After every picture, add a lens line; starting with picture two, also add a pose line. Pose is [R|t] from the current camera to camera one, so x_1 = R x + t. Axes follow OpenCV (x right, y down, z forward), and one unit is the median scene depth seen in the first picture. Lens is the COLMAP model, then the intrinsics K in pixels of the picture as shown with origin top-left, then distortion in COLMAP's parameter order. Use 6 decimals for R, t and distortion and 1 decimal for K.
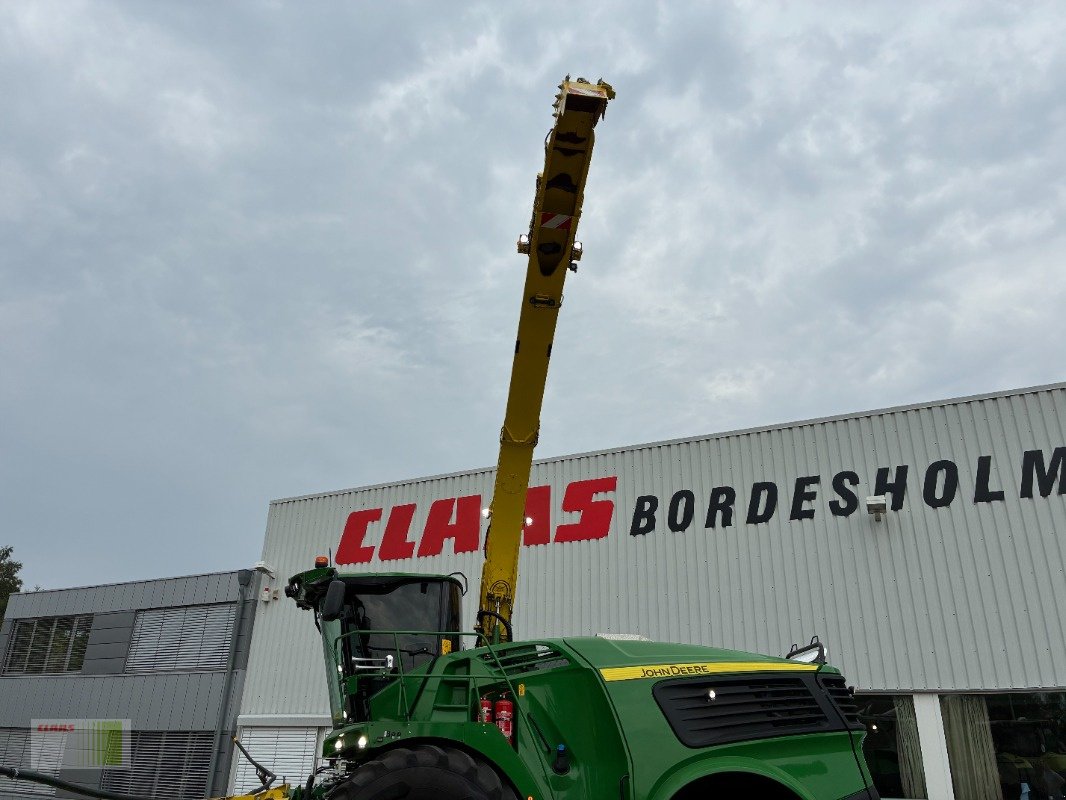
lens RADIAL K [[809.8, 0, 529.6], [0, 809.8, 408.5], [0, 0, 1]] dist [0.053676, -0.051717]
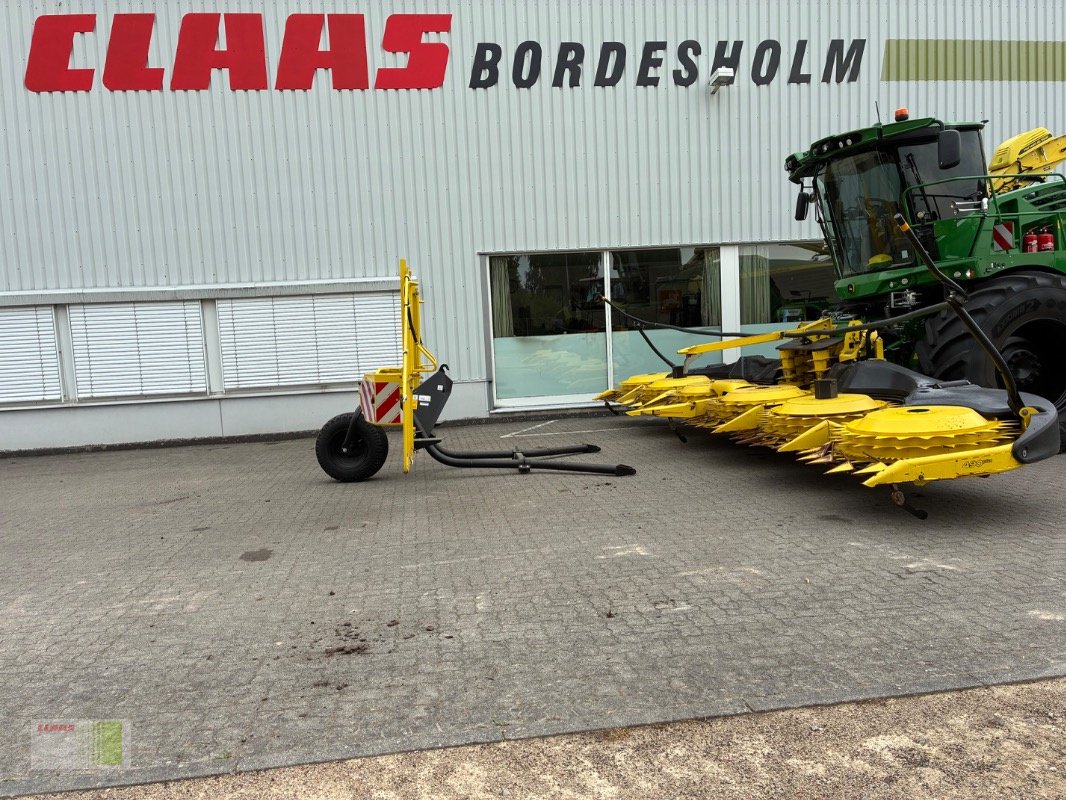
lens RADIAL K [[809.8, 0, 537.9], [0, 809.8, 404.4], [0, 0, 1]] dist [0.053676, -0.051717]
pose [[0.819388, -0.119723, 0.560597, -0.400638], [-0.160979, 0.890536, 0.425478, 0.077562], [-0.550172, -0.438876, 0.710422, 0.169180]]
